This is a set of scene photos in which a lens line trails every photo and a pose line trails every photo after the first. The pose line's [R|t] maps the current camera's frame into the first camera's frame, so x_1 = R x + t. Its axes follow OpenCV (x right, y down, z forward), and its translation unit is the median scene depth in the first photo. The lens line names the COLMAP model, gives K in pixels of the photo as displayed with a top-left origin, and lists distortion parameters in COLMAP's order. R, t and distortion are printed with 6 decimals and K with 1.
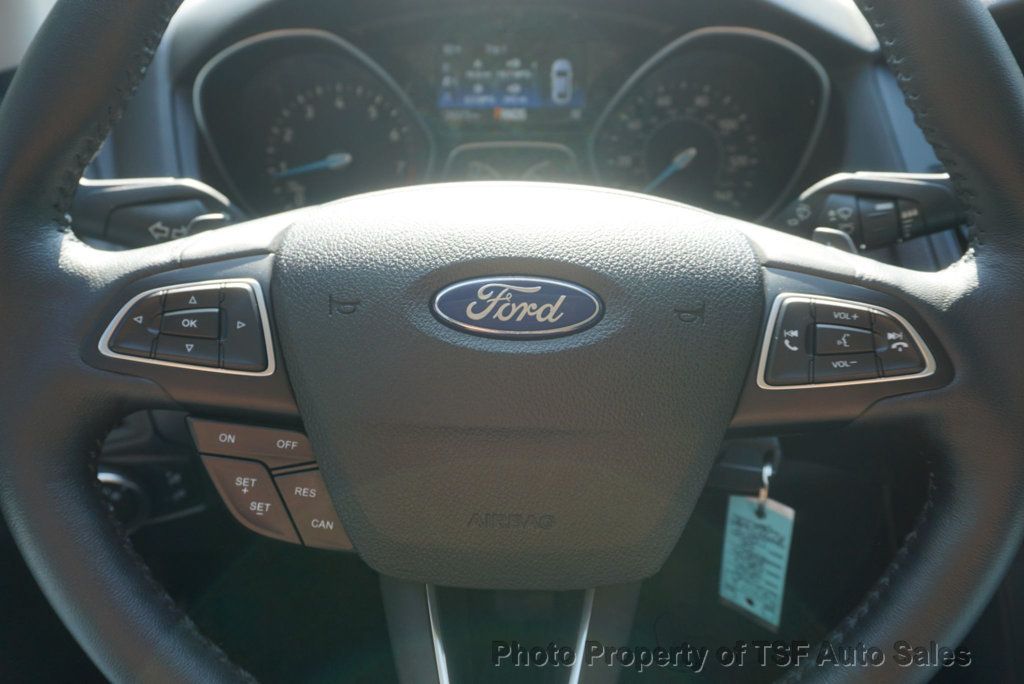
lens RADIAL K [[926.1, 0, 512.0], [0, 926.1, 342.0], [0, 0, 1]] dist [0.012356, 0.003672]
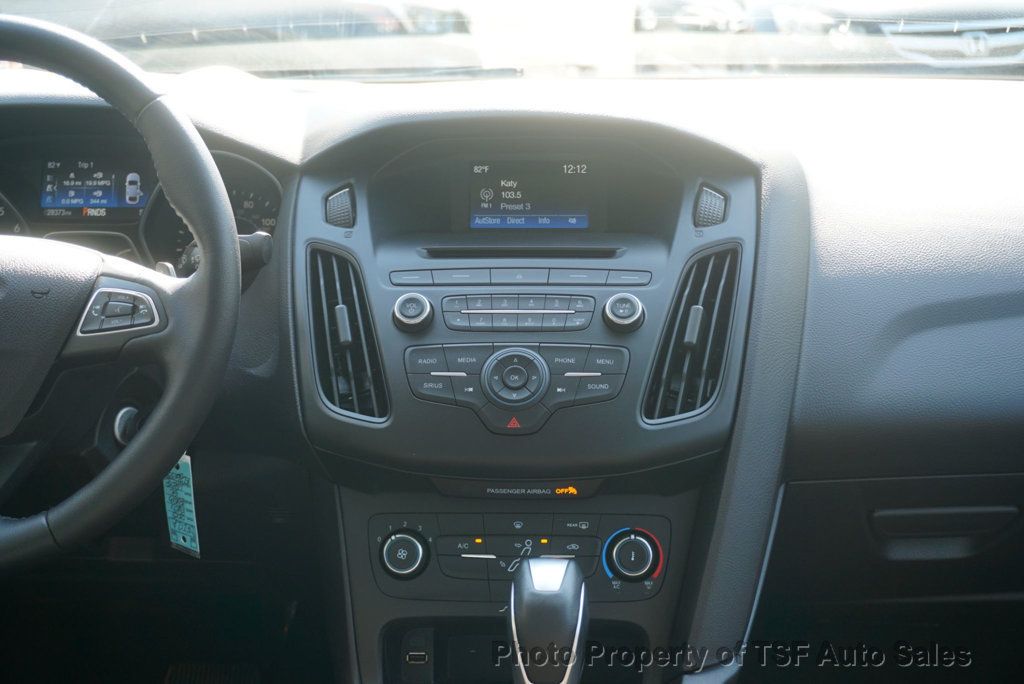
lens RADIAL K [[1535.5, 0, 512.0], [0, 1535.5, 342.0], [0, 0, 1]] dist [0.005198, -0.027336]
pose [[0.997809, 0.013701, -0.064731, 0.929997], [-0.026574, 0.978936, -0.202428, 0.460773], [0.060594, 0.203705, 0.977155, -1.354526]]
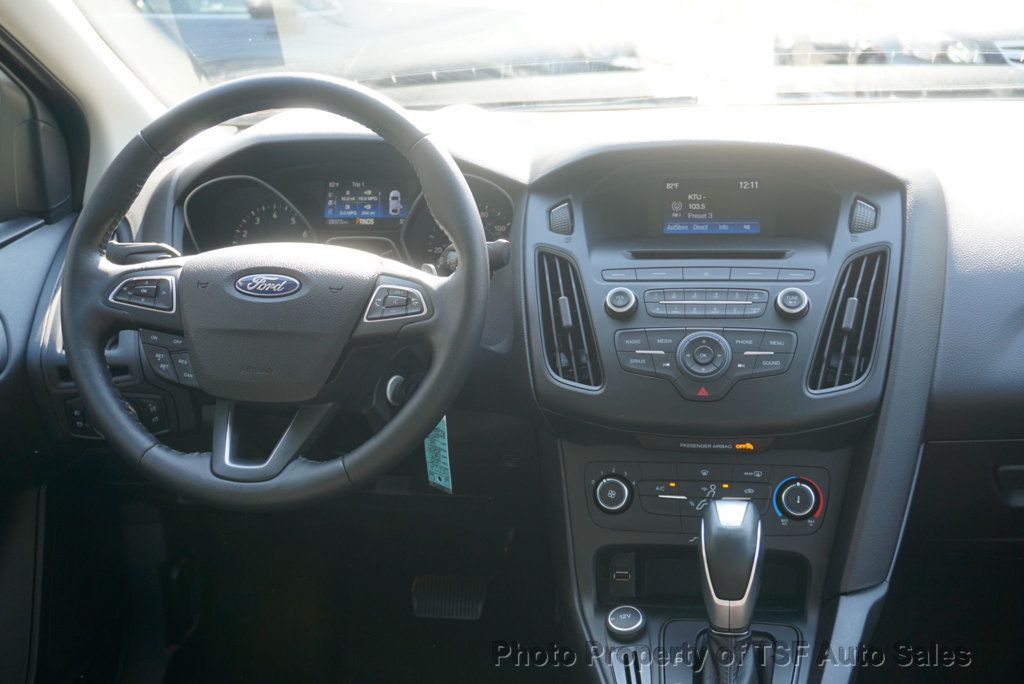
lens RADIAL K [[1279.4, 0, 512.0], [0, 1279.4, 342.0], [0, 0, 1]] dist [0.021193, 0.003244]
pose [[0.983174, 0.020291, -0.181539, 0.869184], [-0.052458, 0.983312, -0.174198, 0.459372], [0.174975, 0.180791, 0.967832, -1.483821]]
